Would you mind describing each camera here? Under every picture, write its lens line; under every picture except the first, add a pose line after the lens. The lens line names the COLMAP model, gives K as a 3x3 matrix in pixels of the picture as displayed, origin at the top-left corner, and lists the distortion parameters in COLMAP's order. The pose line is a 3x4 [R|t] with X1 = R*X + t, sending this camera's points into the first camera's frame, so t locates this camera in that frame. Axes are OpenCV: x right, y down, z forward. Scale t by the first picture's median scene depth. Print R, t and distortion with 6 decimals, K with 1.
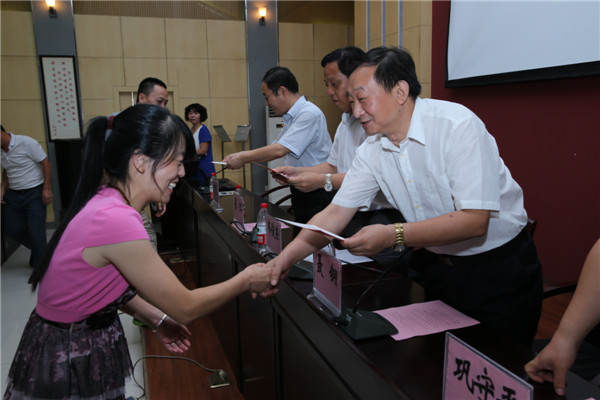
lens RADIAL K [[524.9, 0, 302.9], [0, 524.9, 201.7], [0, 0, 1]] dist [-0.062026, 0.071703]
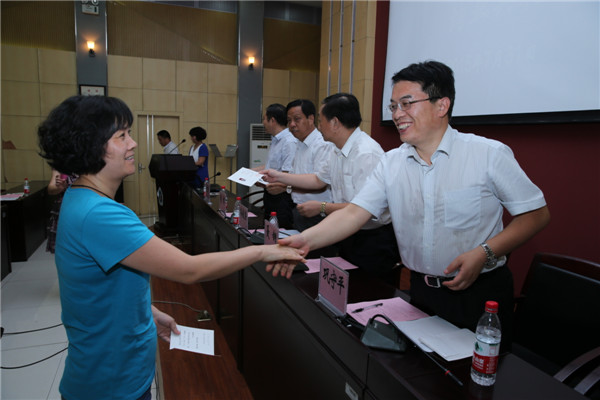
lens RADIAL K [[449.1, 0, 305.1], [0, 449.1, 200.4], [0, 0, 1]] dist [-0.076511, 0.001137]
pose [[0.997763, 0.047246, 0.047303, 0.022302], [-0.045898, 0.998519, -0.029194, 0.016345], [-0.048613, 0.026958, 0.998454, -0.123752]]
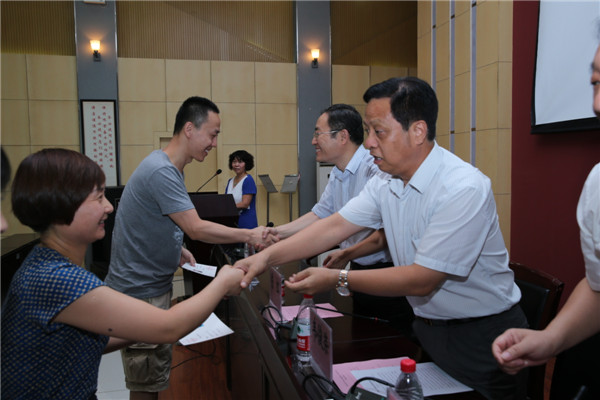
lens RADIAL K [[524.9, 0, 296.8], [0, 524.9, 196.6], [0, 0, 1]] dist [-0.062026, 0.071703]
pose [[0.993995, 0.015694, -0.108296, -0.005933], [-0.026476, 0.994750, -0.098851, -0.020369], [0.106176, 0.101125, 0.989192, 0.112702]]
